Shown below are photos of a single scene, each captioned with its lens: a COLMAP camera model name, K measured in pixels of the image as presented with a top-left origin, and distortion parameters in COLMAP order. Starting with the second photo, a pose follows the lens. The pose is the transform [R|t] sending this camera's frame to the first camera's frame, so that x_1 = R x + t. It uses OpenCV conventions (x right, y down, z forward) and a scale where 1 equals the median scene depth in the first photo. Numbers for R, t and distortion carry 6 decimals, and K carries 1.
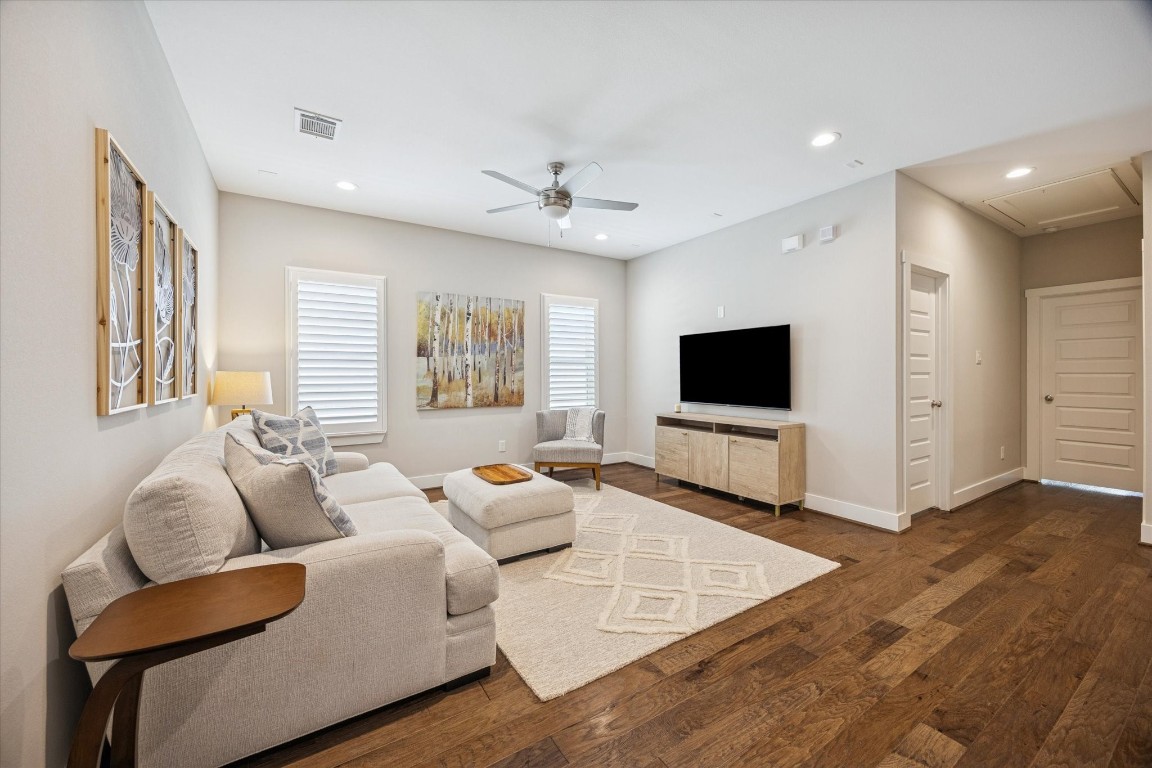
lens RADIAL K [[399.9, 0, 617.6], [0, 399.9, 373.7], [0, 0, 1]] dist [-0.000713, 0.000002]
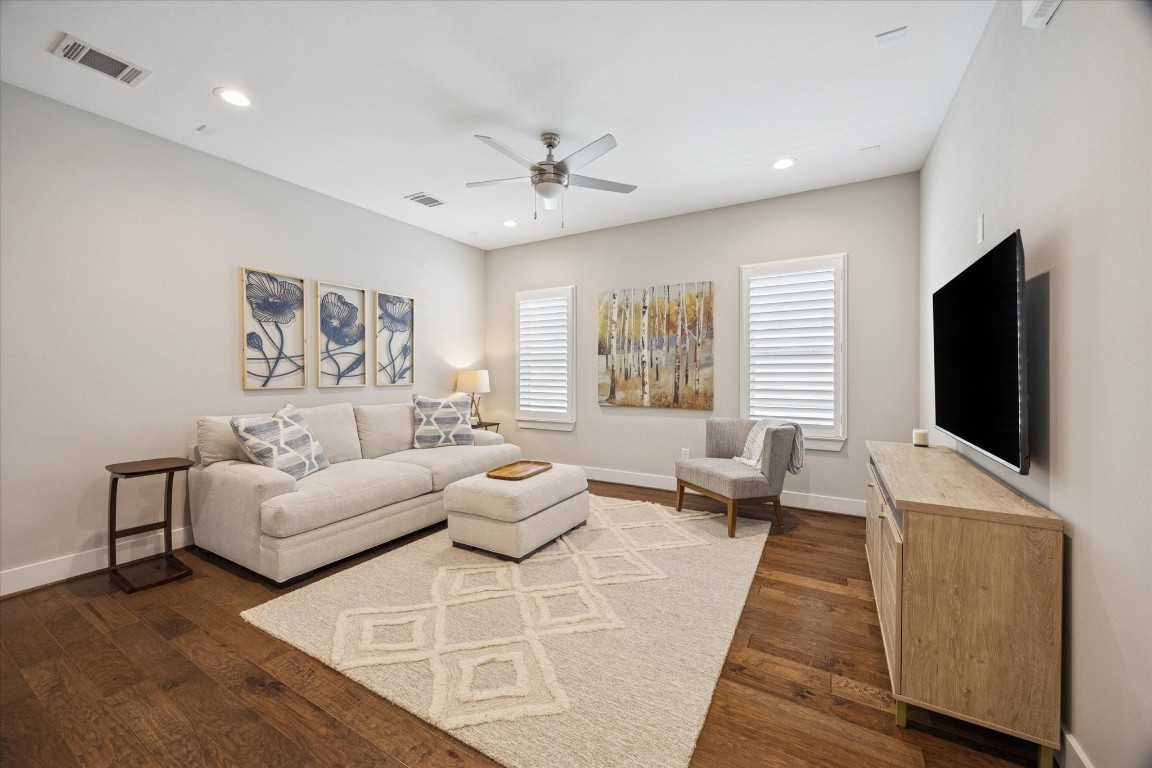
lens RADIAL K [[437.7, 0, 568.0], [0, 437.7, 373.4], [0, 0, 1]] dist [-0.000565, 0.000036]
pose [[0.467207, 0.003041, -0.884143, 0.454155], [0.002665, 0.999985, 0.004848, 0.000486], [0.884144, -0.004621, 0.467191, 0.360024]]
